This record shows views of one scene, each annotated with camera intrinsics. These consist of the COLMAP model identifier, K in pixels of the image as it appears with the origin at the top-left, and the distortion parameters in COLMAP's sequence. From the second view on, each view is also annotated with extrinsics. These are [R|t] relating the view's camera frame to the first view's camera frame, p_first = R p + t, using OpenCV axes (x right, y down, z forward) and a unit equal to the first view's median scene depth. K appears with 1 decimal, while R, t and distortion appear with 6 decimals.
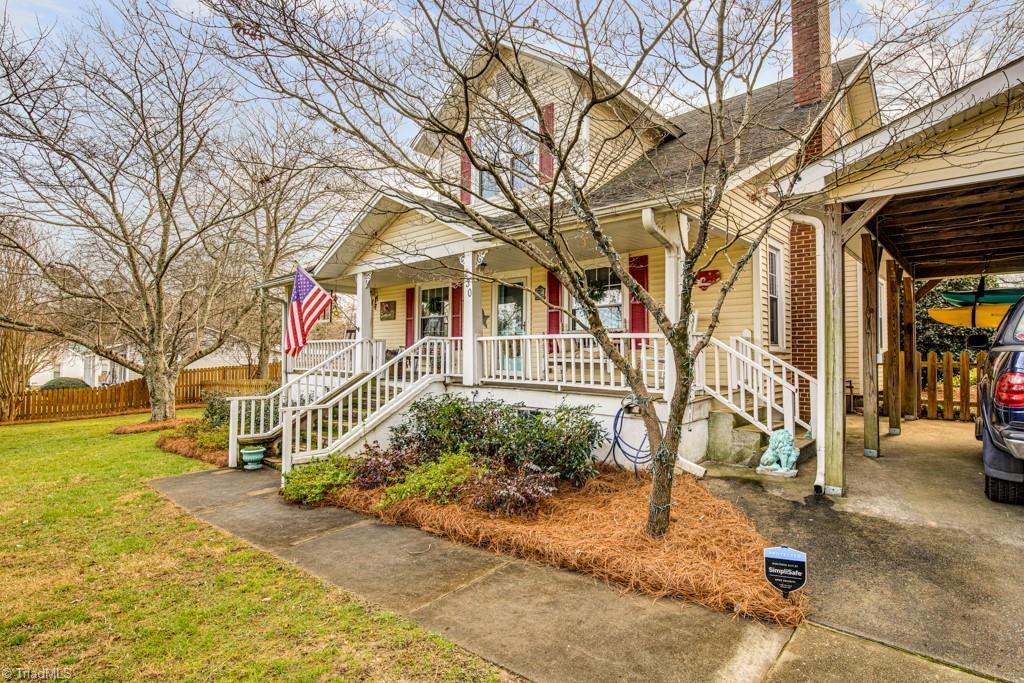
lens RADIAL K [[509.4, 0, 526.9], [0, 509.4, 342.5], [0, 0, 1]] dist [-0.003814, -0.000451]
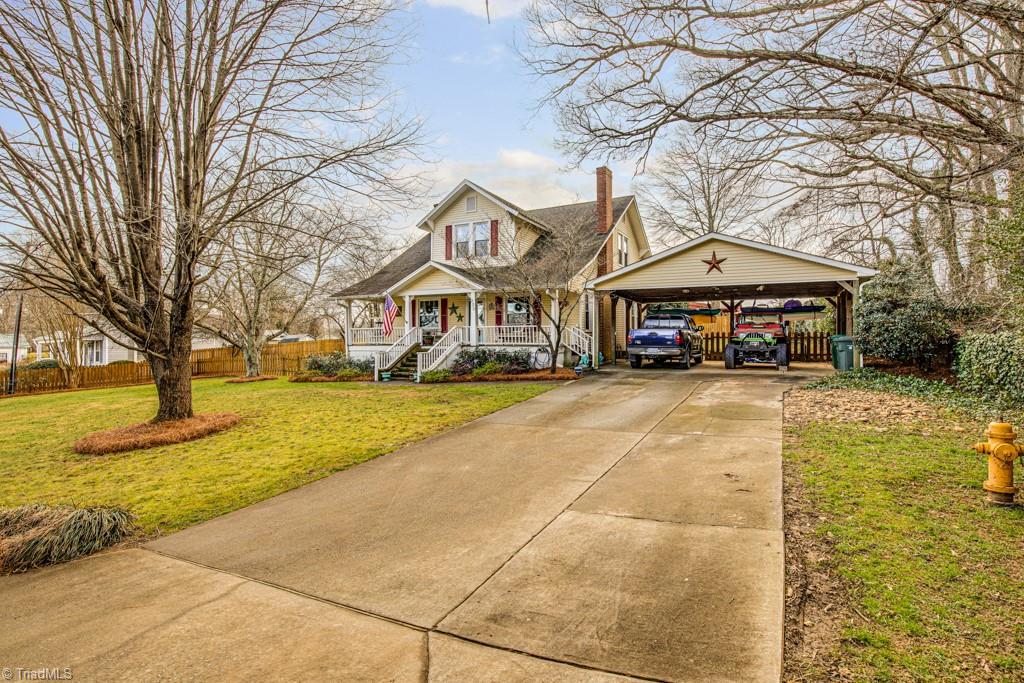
lens RADIAL K [[509.4, 0, 526.9], [0, 509.4, 342.5], [0, 0, 1]] dist [-0.003814, -0.000451]
pose [[0.963306, -0.007193, 0.268311, -0.596994], [0.001459, 0.999766, 0.021563, 0.014868], [-0.268403, -0.020380, 0.963091, -1.653674]]
